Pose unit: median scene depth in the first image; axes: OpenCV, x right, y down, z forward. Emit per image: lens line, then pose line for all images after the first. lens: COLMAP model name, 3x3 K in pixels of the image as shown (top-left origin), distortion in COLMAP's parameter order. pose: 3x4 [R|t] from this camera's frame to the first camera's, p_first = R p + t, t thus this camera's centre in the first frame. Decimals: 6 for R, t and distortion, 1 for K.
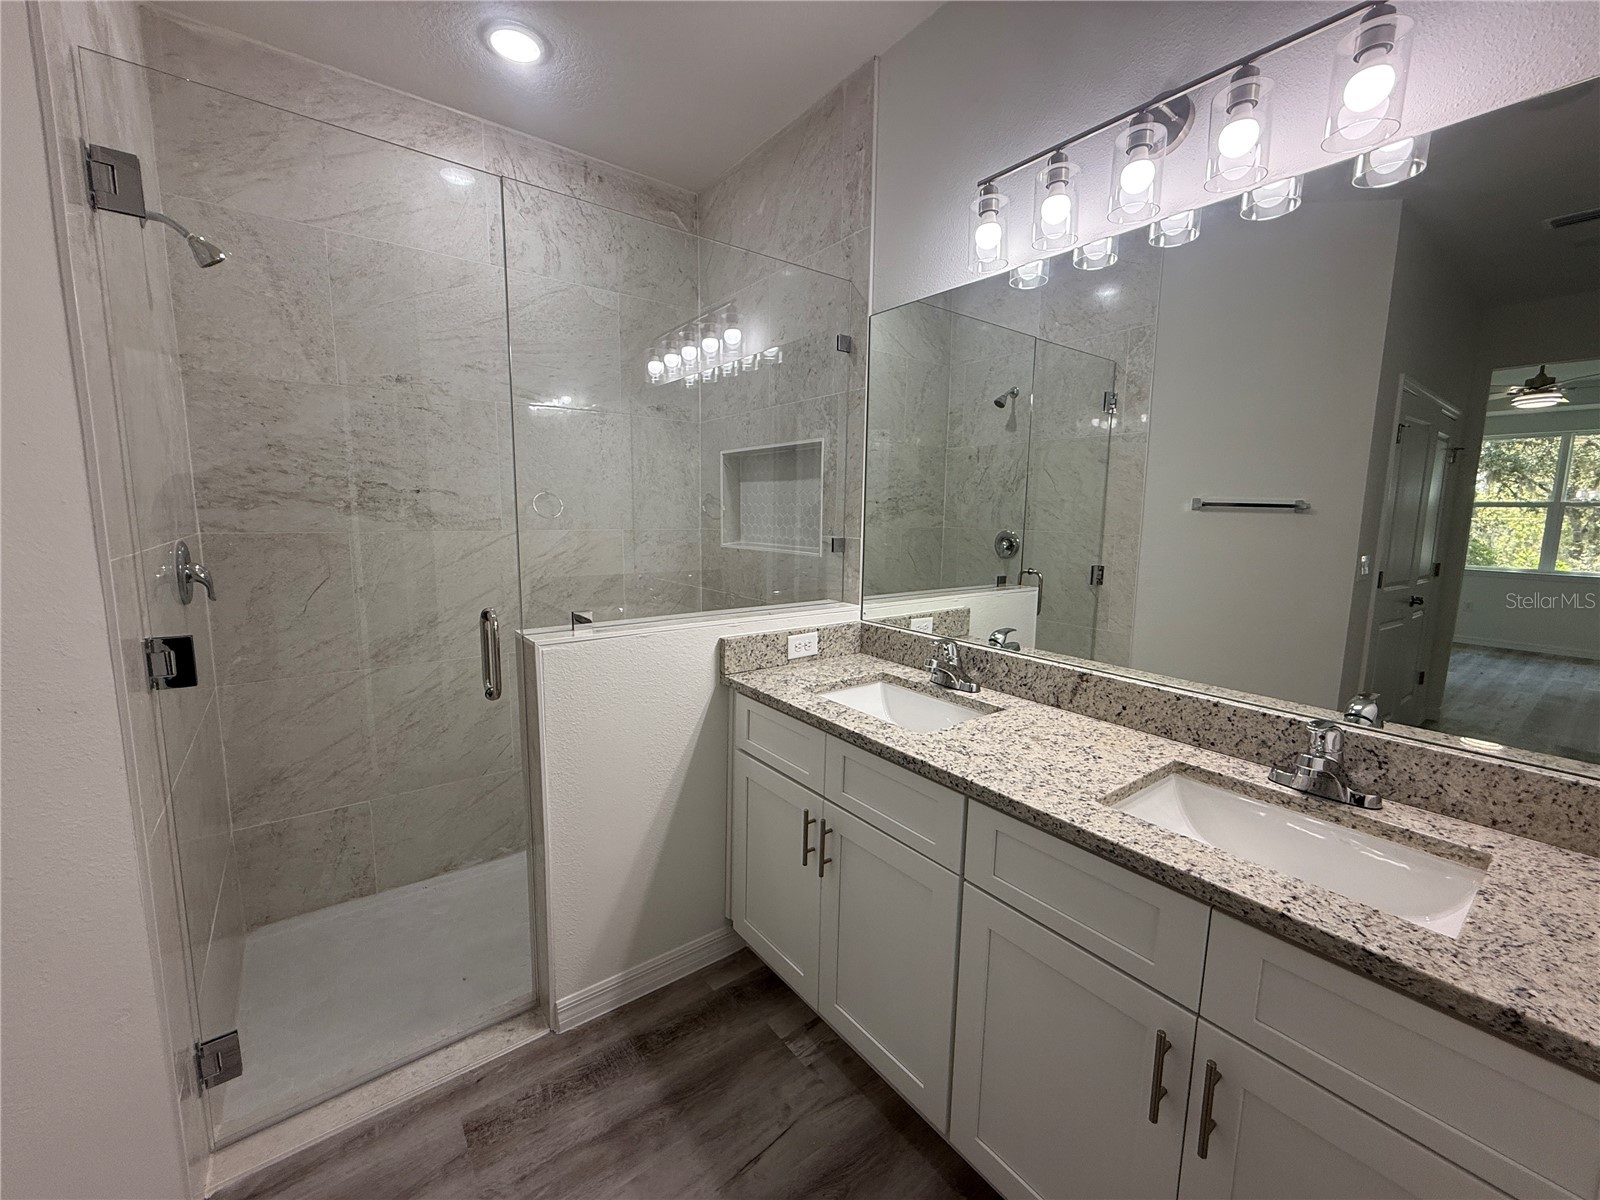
lens RADIAL K [[638.9, 0, 798.5], [0, 638.9, 597.1], [0, 0, 1]] dist [0.000603, 0.000075]
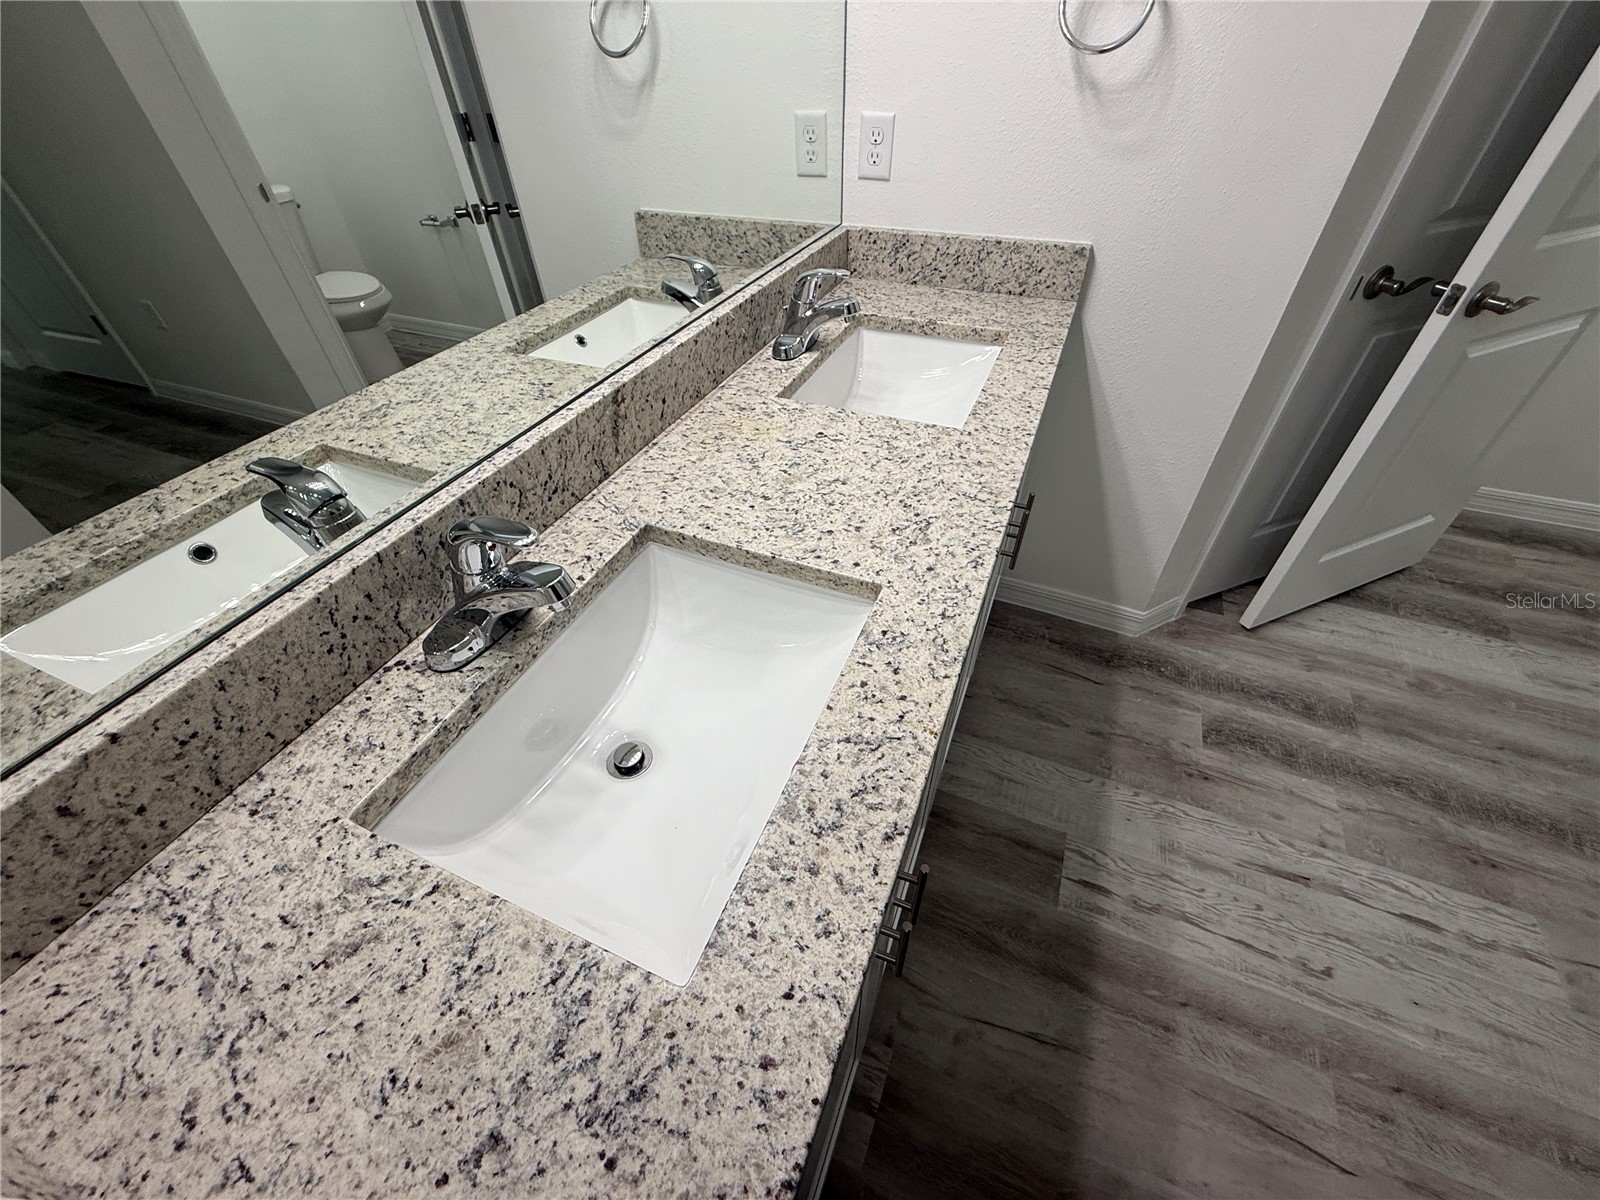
lens RADIAL K [[638.9, 0, 805.4], [0, 638.9, 592.5], [0, 0, 1]] dist [0.000603, 0.000075]
pose [[-0.495590, -0.588156, 0.639111, -0.106108], [0.129974, 0.677326, 0.724111, -0.156620], [-0.858777, 0.441930, -0.259231, 1.162707]]
